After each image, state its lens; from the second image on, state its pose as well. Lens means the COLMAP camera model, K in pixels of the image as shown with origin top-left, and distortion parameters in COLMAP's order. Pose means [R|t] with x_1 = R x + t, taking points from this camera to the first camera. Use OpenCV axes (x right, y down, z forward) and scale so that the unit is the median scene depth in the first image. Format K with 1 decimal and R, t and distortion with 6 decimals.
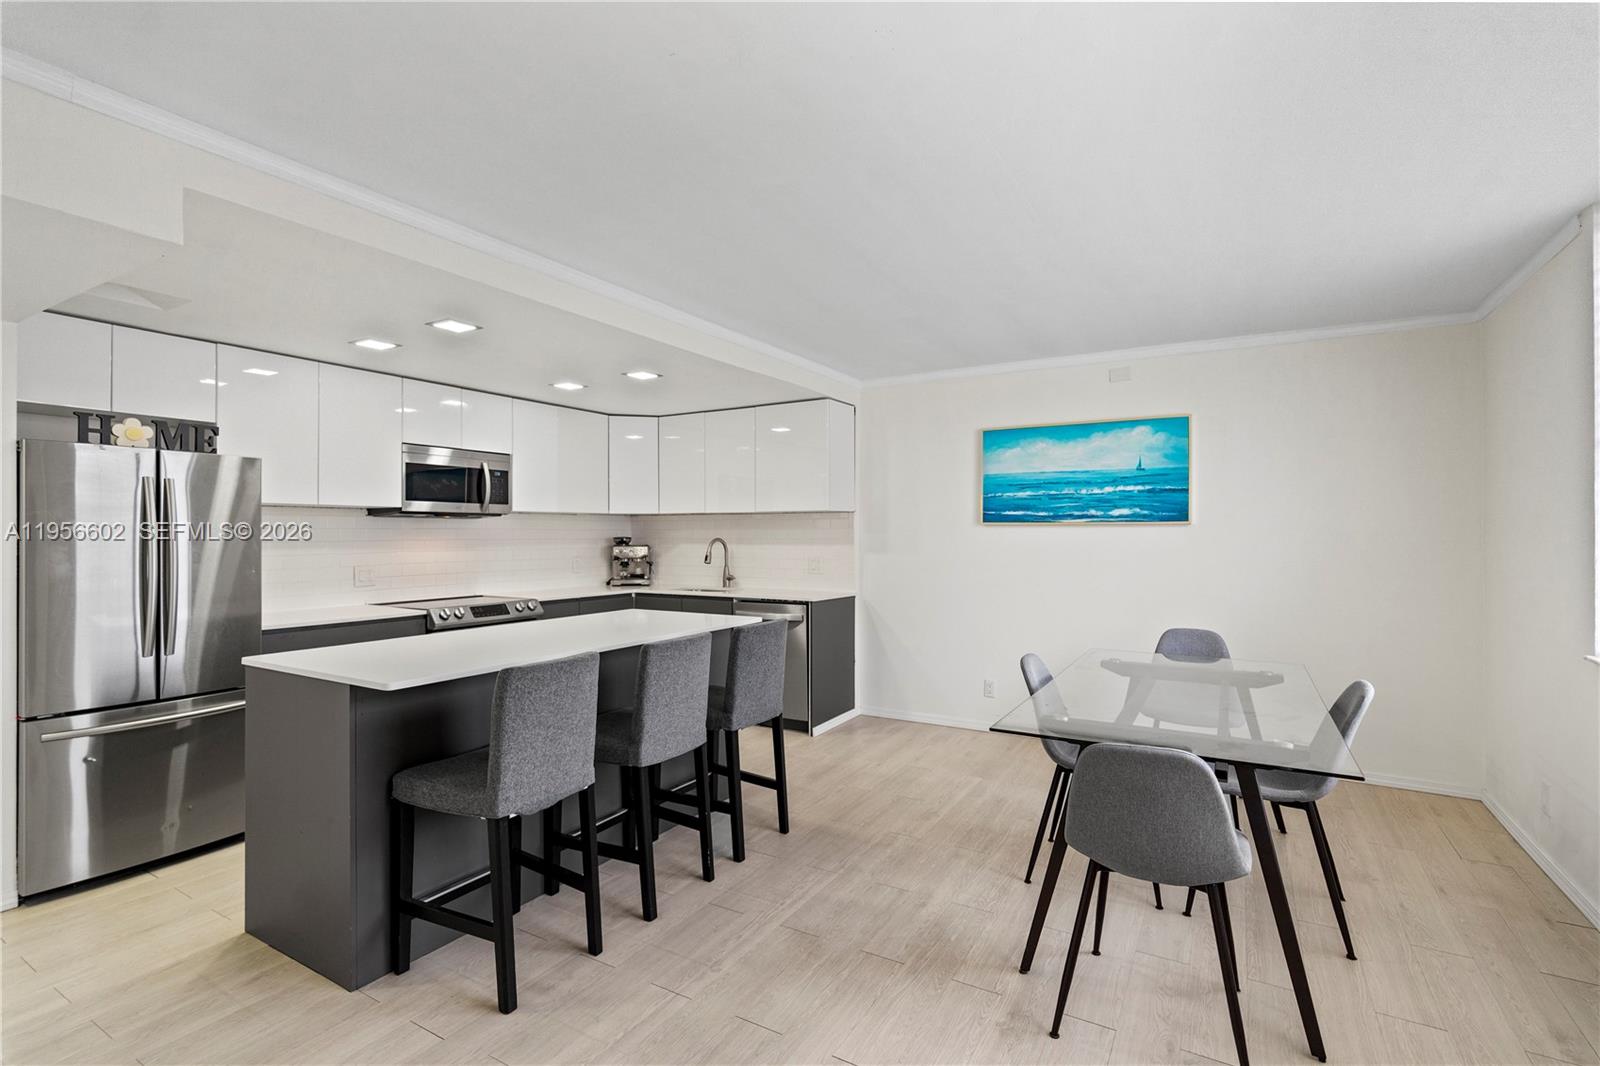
lens RADIAL K [[735.9, 0, 800.0], [0, 735.9, 533.0], [0, 0, 1]] dist [-0.001942, 0.000354]
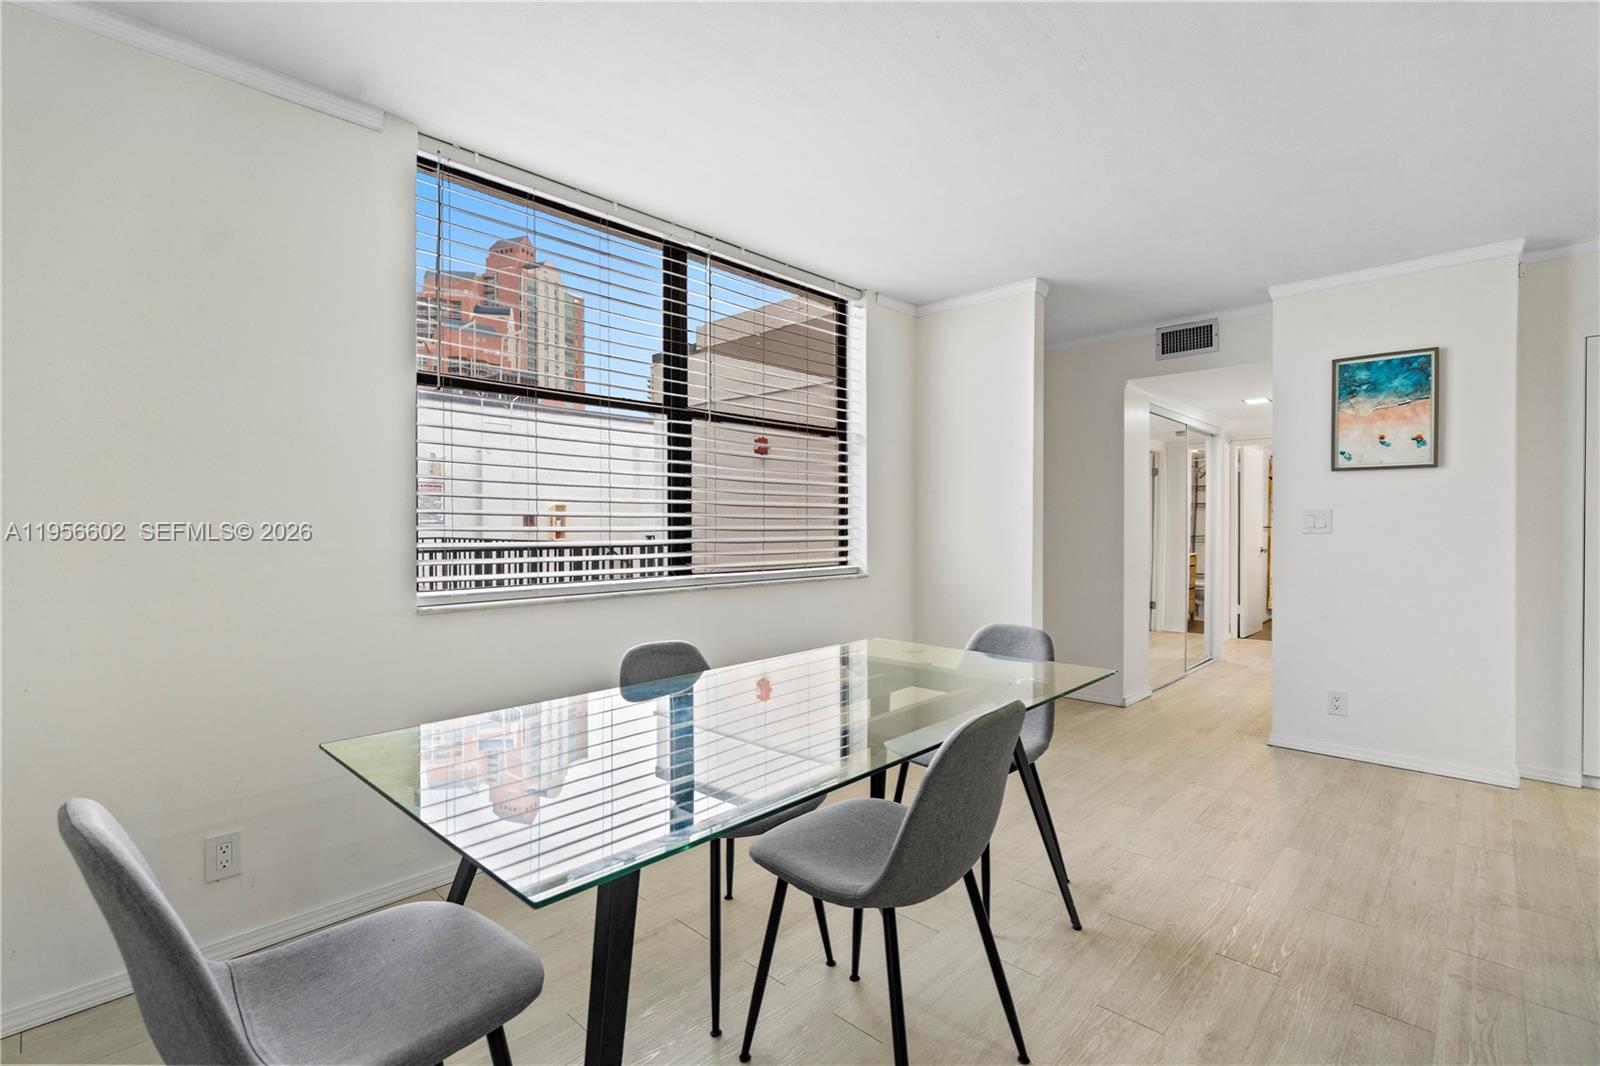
lens RADIAL K [[742.3, 0, 793.3], [0, 742.3, 526.7], [0, 0, 1]] dist [-0.001973, -0.000252]
pose [[-0.976125, 0.001067, 0.217209, 0.224908], [0.002649, 0.999972, 0.006990, 0.034030], [-0.217195, 0.007399, -0.976100, 1.002506]]
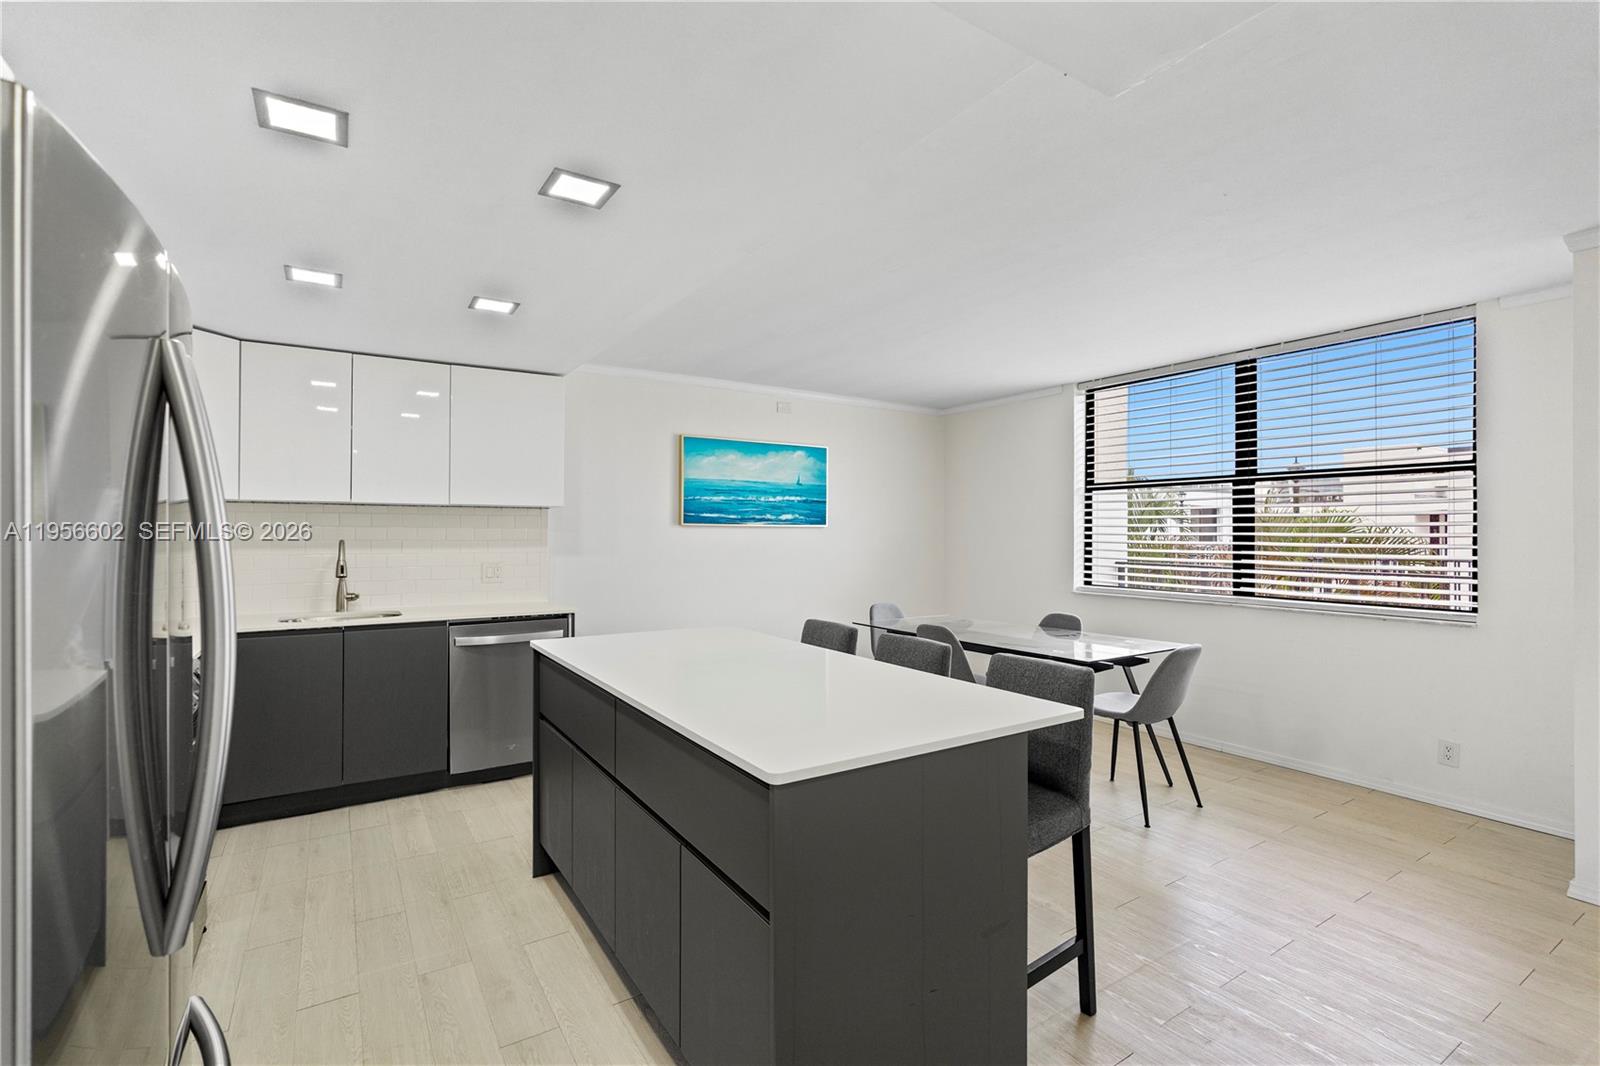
lens RADIAL K [[735.9, 0, 800.0], [0, 735.9, 533.0], [0, 0, 1]] dist [-0.001942, 0.000354]
pose [[0.449956, 0.004232, 0.893041, -0.679012], [-0.000267, 0.999989, -0.004604, 0.005076], [-0.893051, 0.001833, 0.449952, 0.408082]]
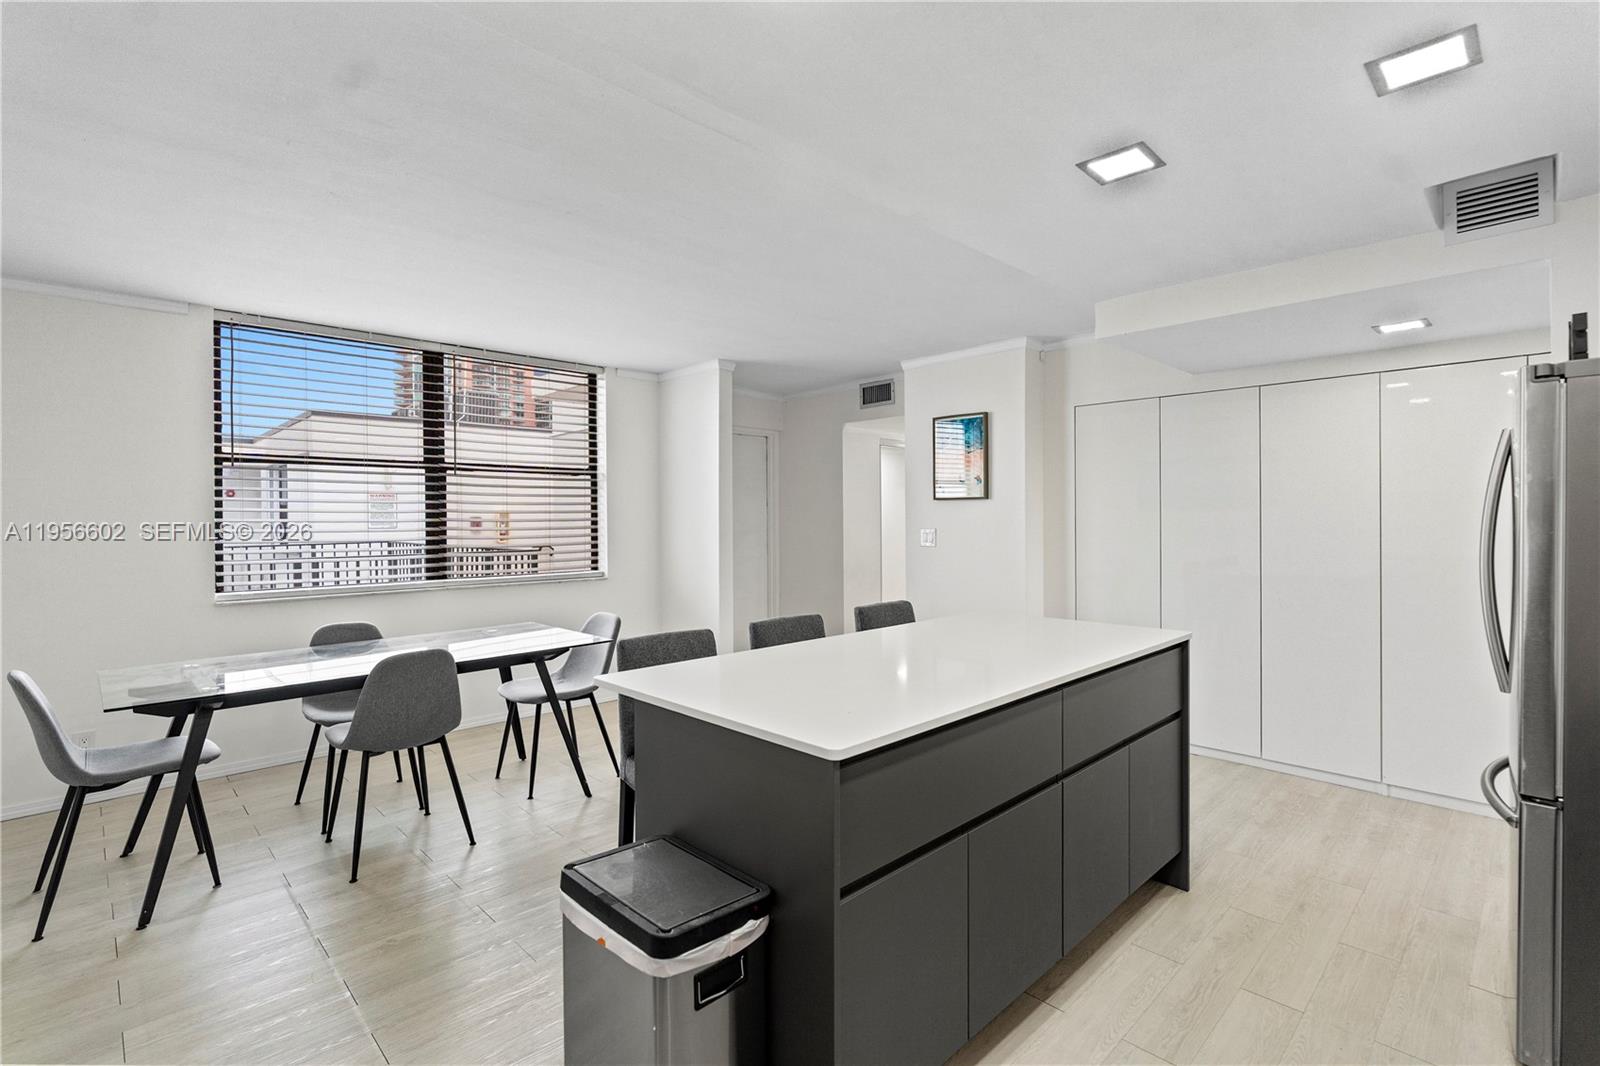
lens RADIAL K [[742.3, 0, 793.3], [0, 742.3, 526.7], [0, 0, 1]] dist [-0.001973, -0.000252]
pose [[-0.966528, 0.003962, 0.256529, -0.268183], [0.008597, 0.999819, 0.016949, -0.001649], [-0.256416, 0.018587, -0.966388, 1.204802]]
